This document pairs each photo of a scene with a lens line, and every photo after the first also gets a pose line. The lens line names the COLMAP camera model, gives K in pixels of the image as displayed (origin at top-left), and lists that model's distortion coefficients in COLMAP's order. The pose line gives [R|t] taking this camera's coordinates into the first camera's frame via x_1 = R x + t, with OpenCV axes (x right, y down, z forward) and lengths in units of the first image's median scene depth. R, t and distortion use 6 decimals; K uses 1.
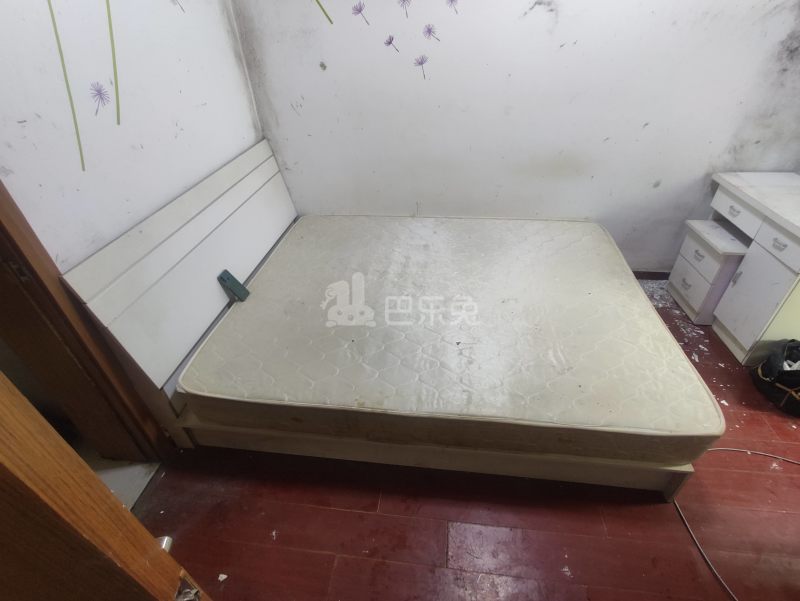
lens RADIAL K [[389.8, 0, 400.8], [0, 389.8, 298.6], [0, 0, 1]] dist [0.001203, -0.001308]
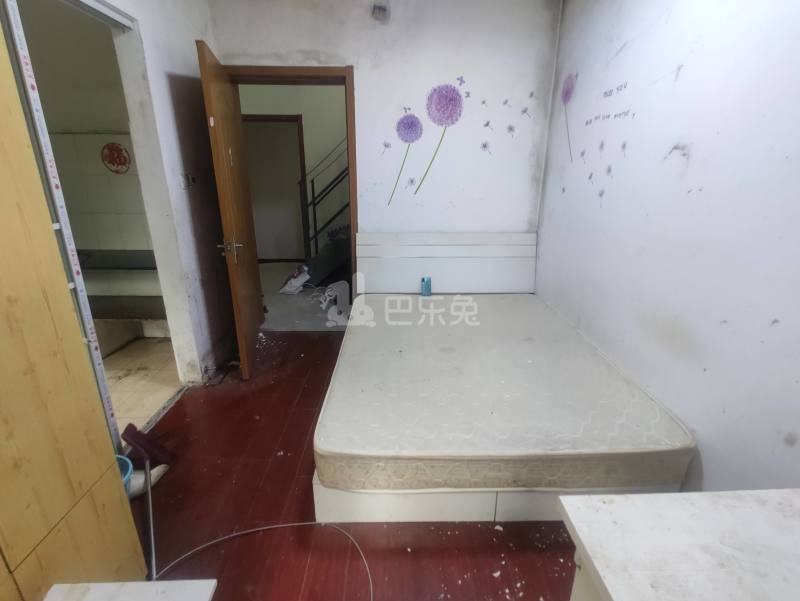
lens RADIAL K [[389.8, 0, 400.8], [0, 389.8, 298.6], [0, 0, 1]] dist [0.001203, -0.001308]
pose [[0.133542, 0.347265, -0.928210, 1.408187], [-0.596312, 0.776237, 0.204616, -0.330272], [0.791567, 0.526178, 0.310739, 0.451486]]
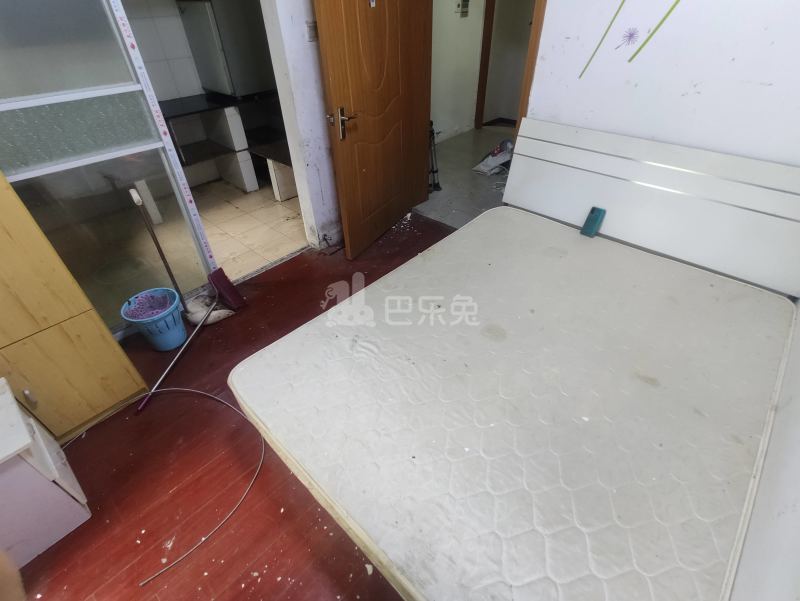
lens RADIAL K [[389.8, 0, 400.8], [0, 389.8, 298.6], [0, 0, 1]] dist [0.001203, -0.001308]
pose [[-0.592677, 0.540313, -0.597323, 0.848936], [-0.443665, 0.399954, 0.801996, -0.721926], [0.672231, 0.740337, 0.002675, 0.907514]]
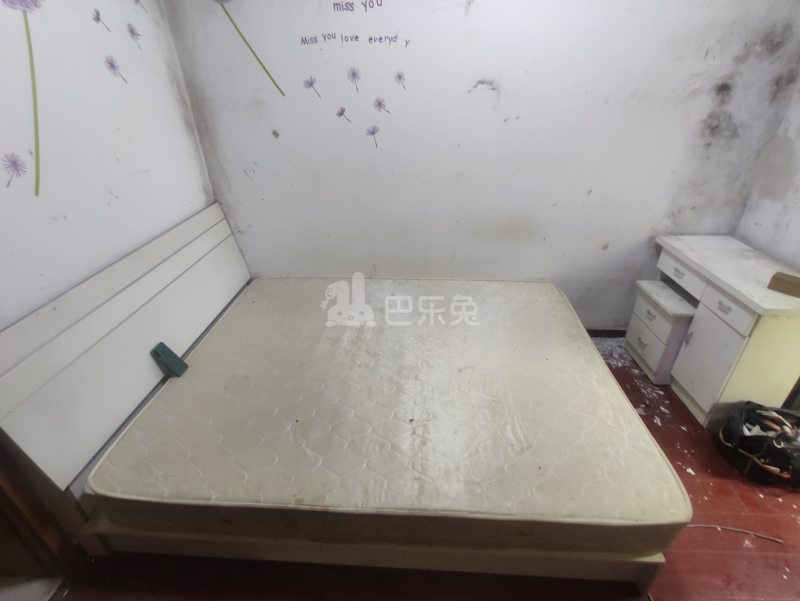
lens RADIAL K [[389.8, 0, 400.8], [0, 389.8, 298.6], [0, 0, 1]] dist [0.001203, -0.001308]
pose [[0.997506, -0.014426, 0.069096, 0.060998], [0.022805, 0.992260, -0.122064, -0.059330], [-0.066800, 0.123335, 0.990114, 0.046092]]
